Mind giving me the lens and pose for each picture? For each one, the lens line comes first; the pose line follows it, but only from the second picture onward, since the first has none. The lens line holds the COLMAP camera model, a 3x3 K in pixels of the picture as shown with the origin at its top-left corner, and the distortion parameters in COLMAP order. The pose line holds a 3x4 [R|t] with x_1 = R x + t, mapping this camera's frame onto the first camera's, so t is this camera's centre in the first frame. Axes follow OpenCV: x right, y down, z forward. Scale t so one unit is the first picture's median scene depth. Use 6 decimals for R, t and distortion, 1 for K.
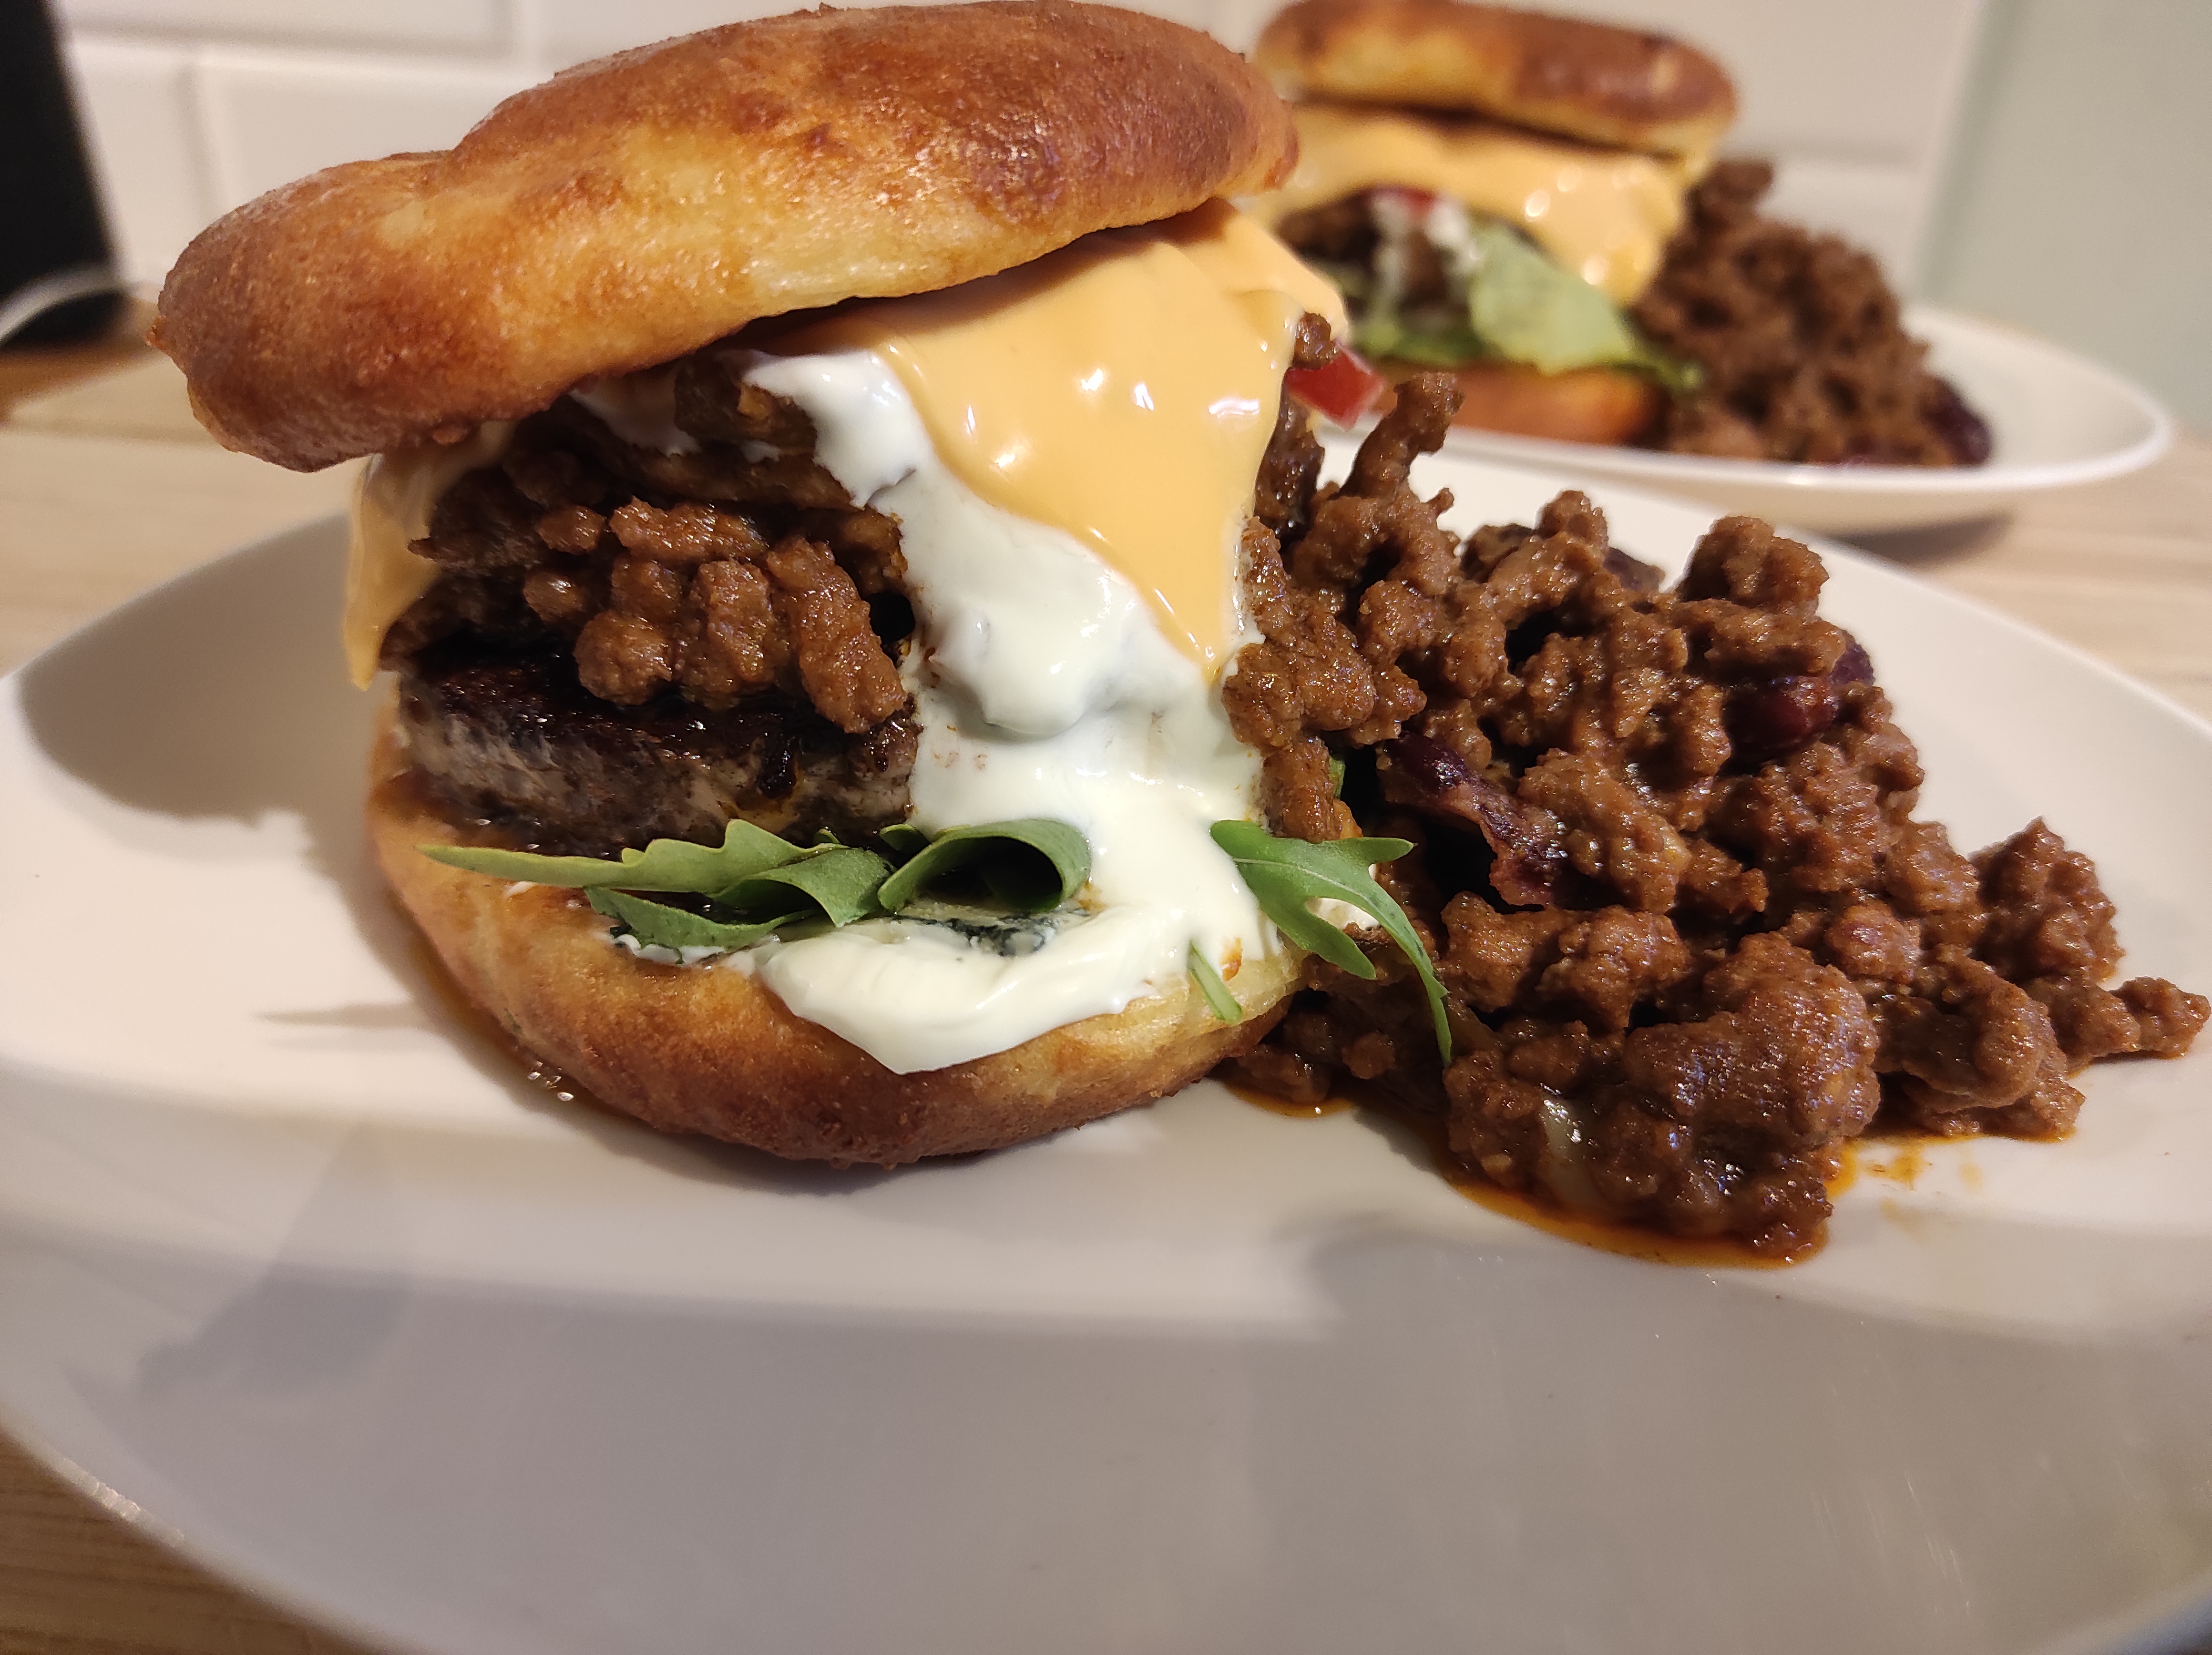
lens RADIAL K [[1690.4, 0, 1099.9], [0, 1690.4, 789.5], [0, 0, 1]] dist [-0.006129, -0.005635]
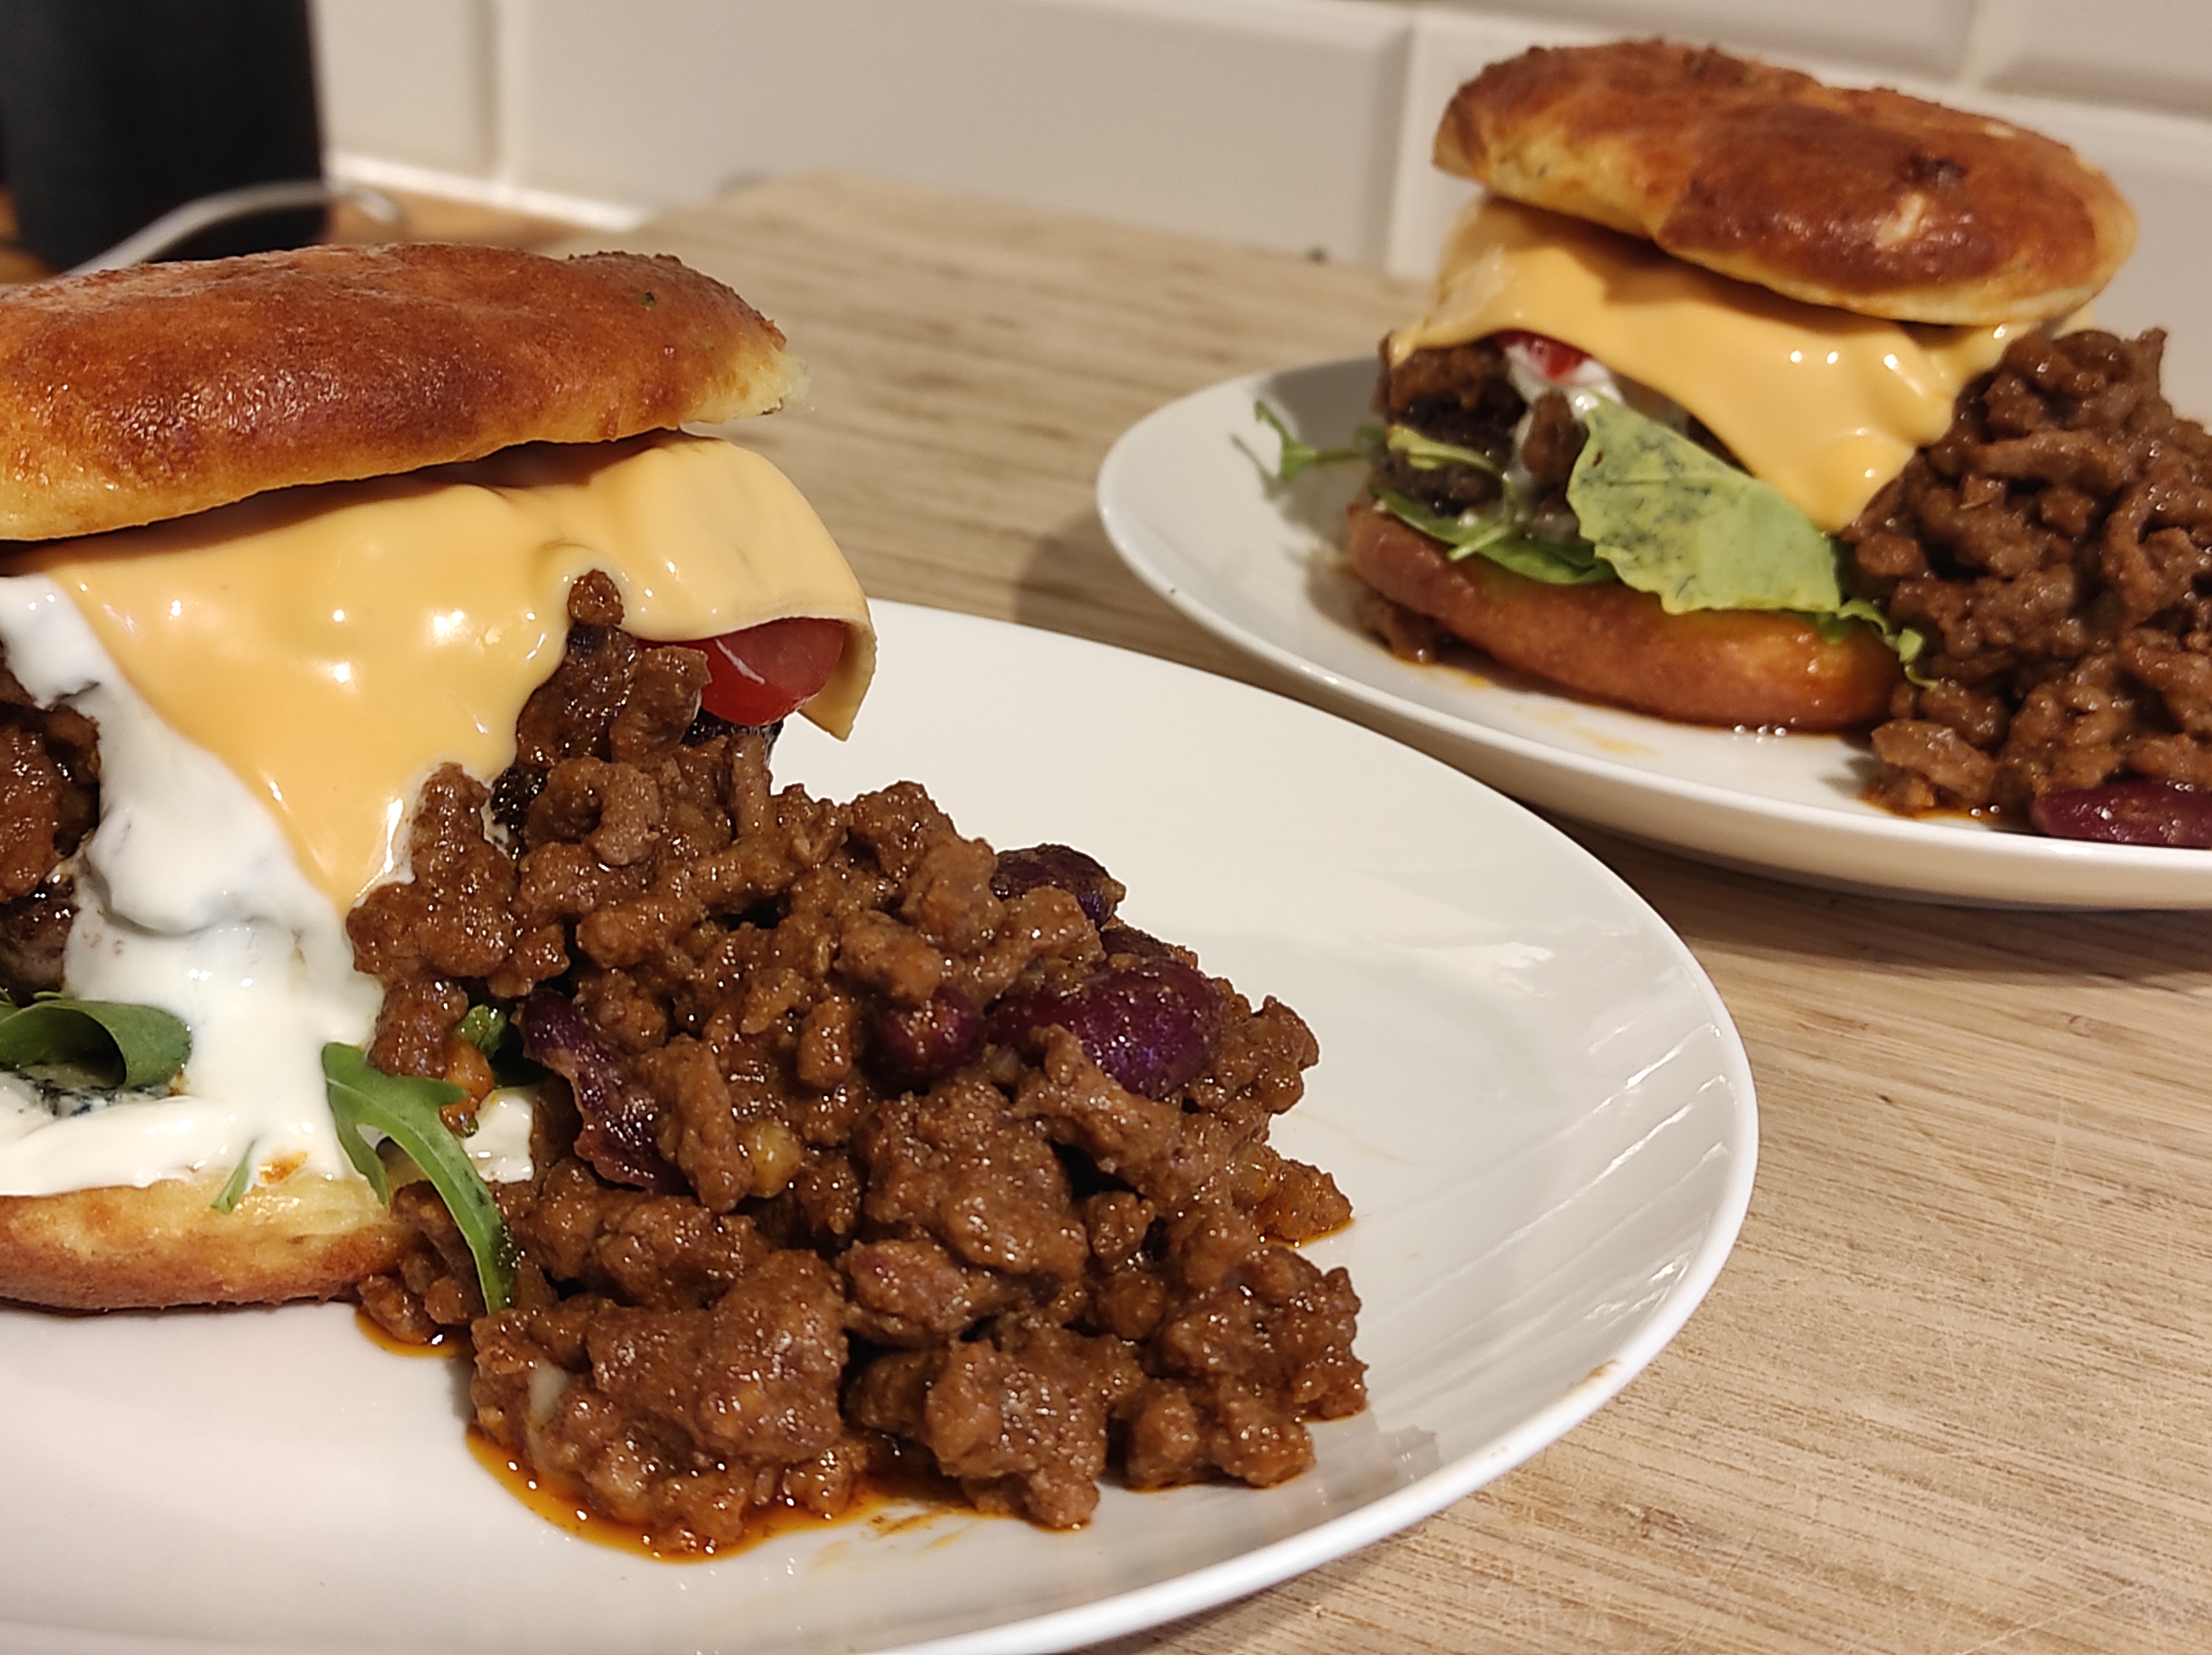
lens RADIAL K [[3142.0, 0, 1106.0], [0, 3142.0, 827.5], [0, 0, 1]] dist [0.032227, -0.077981]
pose [[0.934467, 0.145566, -0.324935, 1.183827], [-0.177267, 0.981668, -0.070024, -0.063207], [0.308785, 0.123035, 0.943141, -0.743528]]
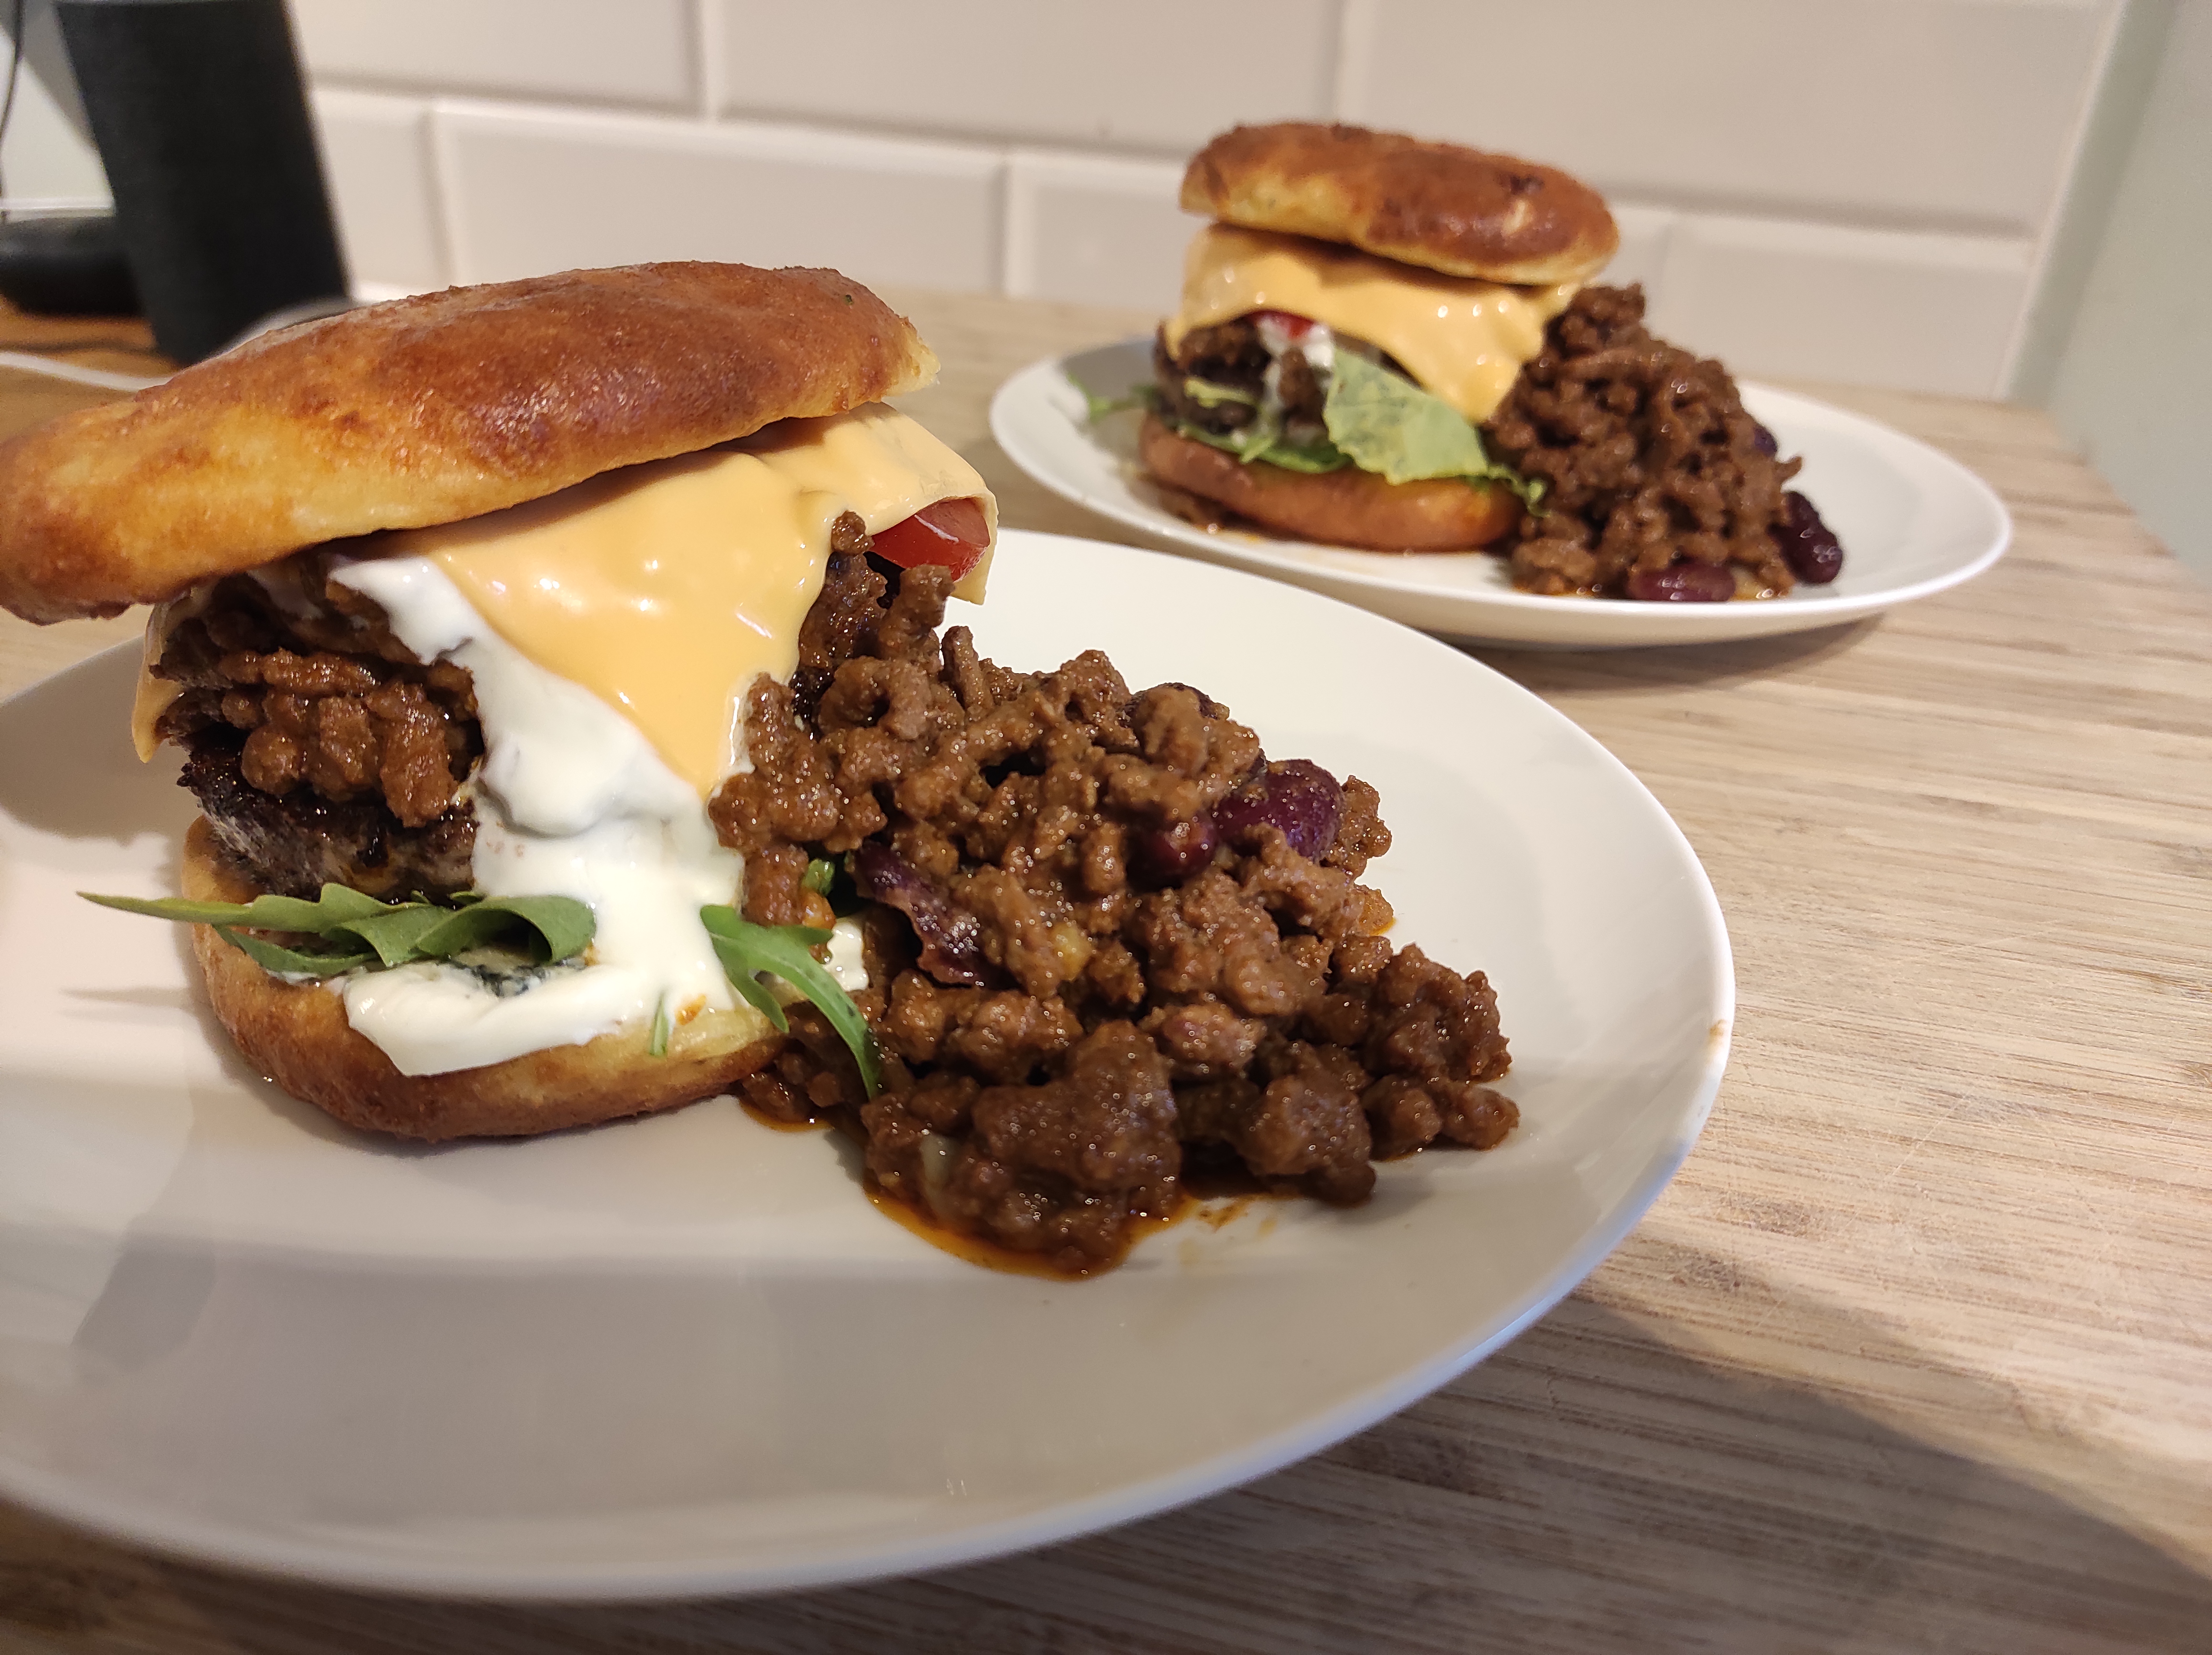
lens RADIAL K [[1646.2, 0, 1106.4], [0, 1646.2, 783.9], [0, 0, 1]] dist [0.013166, -0.004280]
pose [[0.989278, 0.062843, -0.131832, 0.570343], [-0.062600, 0.998021, 0.005989, -0.107855], [0.131948, 0.002328, 0.991254, -0.257523]]
